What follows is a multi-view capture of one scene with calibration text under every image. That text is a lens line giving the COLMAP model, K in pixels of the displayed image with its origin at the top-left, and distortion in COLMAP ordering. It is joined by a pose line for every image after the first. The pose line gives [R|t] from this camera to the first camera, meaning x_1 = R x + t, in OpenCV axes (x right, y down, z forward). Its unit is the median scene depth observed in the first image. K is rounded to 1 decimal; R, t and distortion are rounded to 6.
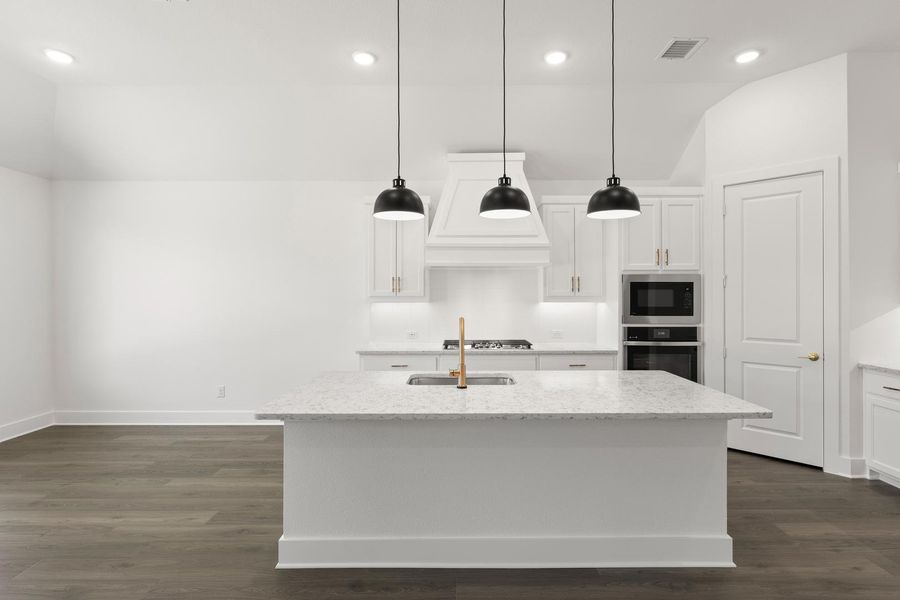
lens RADIAL K [[443.4, 0, 450.6], [0, 443.4, 294.0], [0, 0, 1]] dist [-0.000948, -0.000020]
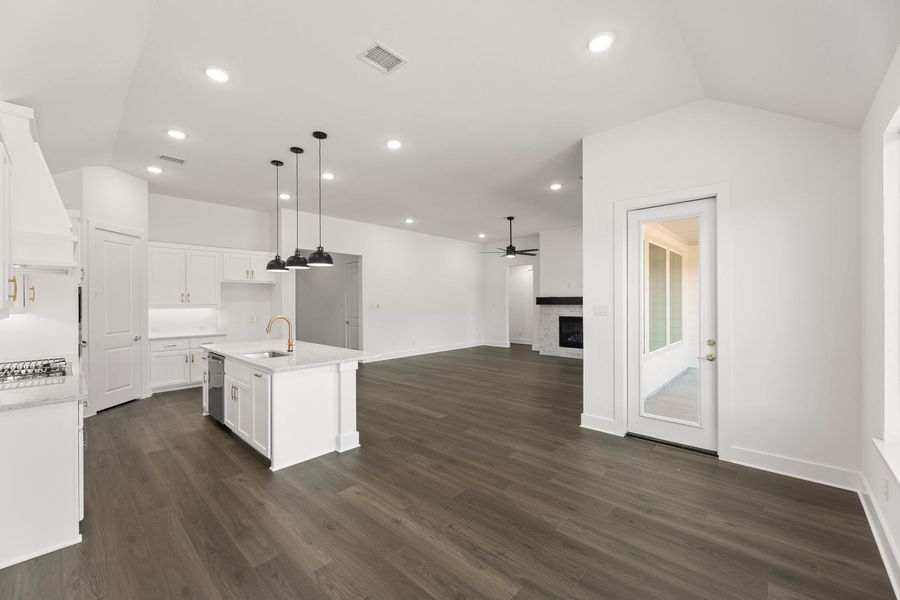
lens RADIAL K [[359.4, 0, 448.1], [0, 359.4, 302.7], [0, 0, 1]] dist [-0.002210, -0.000144]
pose [[-0.731894, 0.001422, 0.681417, -0.956841], [0.004311, 0.999987, 0.002543, -0.002177], [-0.681405, 0.004799, -0.731891, 1.038395]]
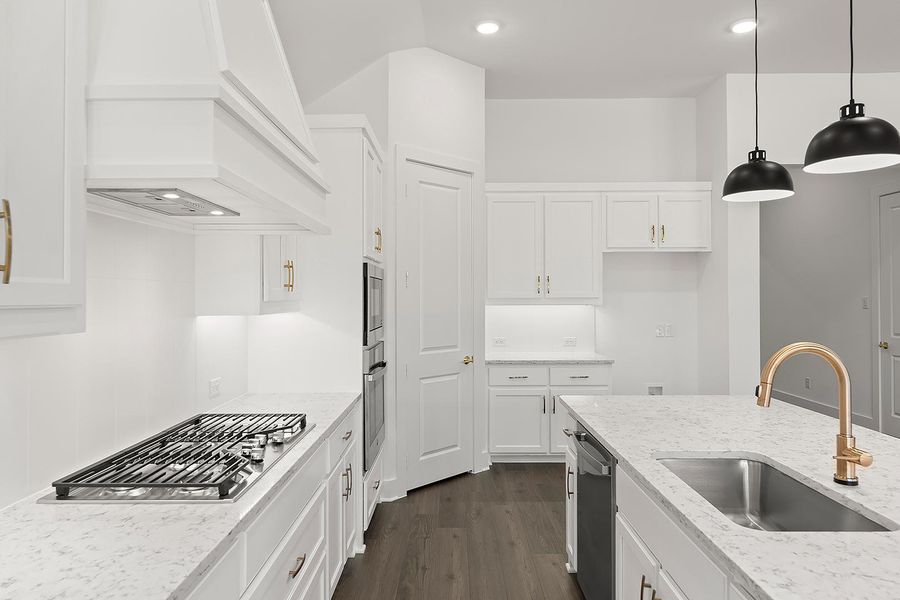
lens RADIAL K [[578.2, 0, 450.3], [0, 578.2, 290.4], [0, 0, 1]] dist [-0.006365, -0.001406]
pose [[-0.002275, 0.010553, 0.999942, -0.395748], [0.002957, 0.999940, -0.010546, 0.000668], [-0.999993, 0.002932, -0.002306, 0.895932]]
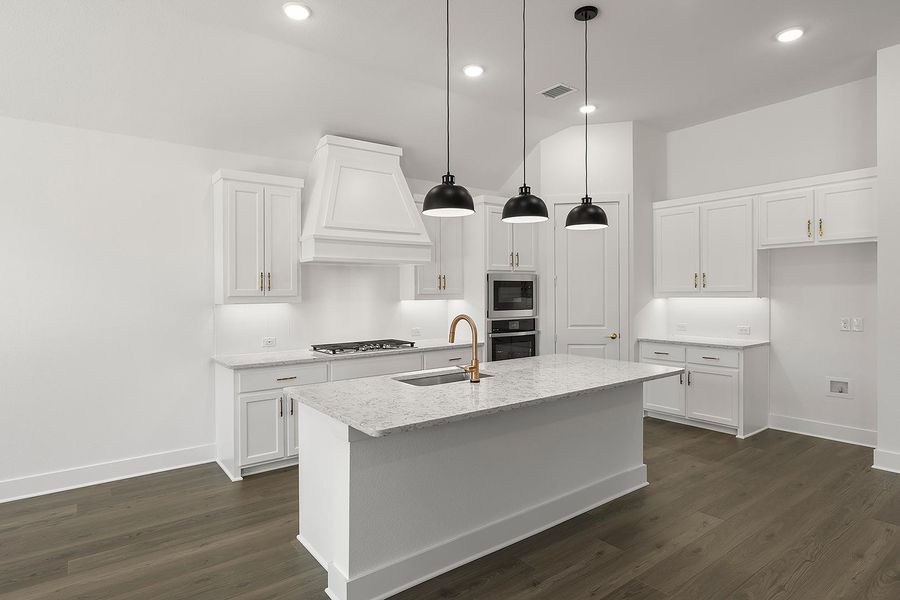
lens RADIAL K [[492.0, 0, 449.6], [0, 492.0, 294.3], [0, 0, 1]] dist [-0.002892, -0.000289]
pose [[0.802002, -0.009593, 0.597244, -0.430688], [0.007879, 0.999954, 0.005481, -0.000130], [-0.597269, 0.000310, 0.802041, 0.068940]]
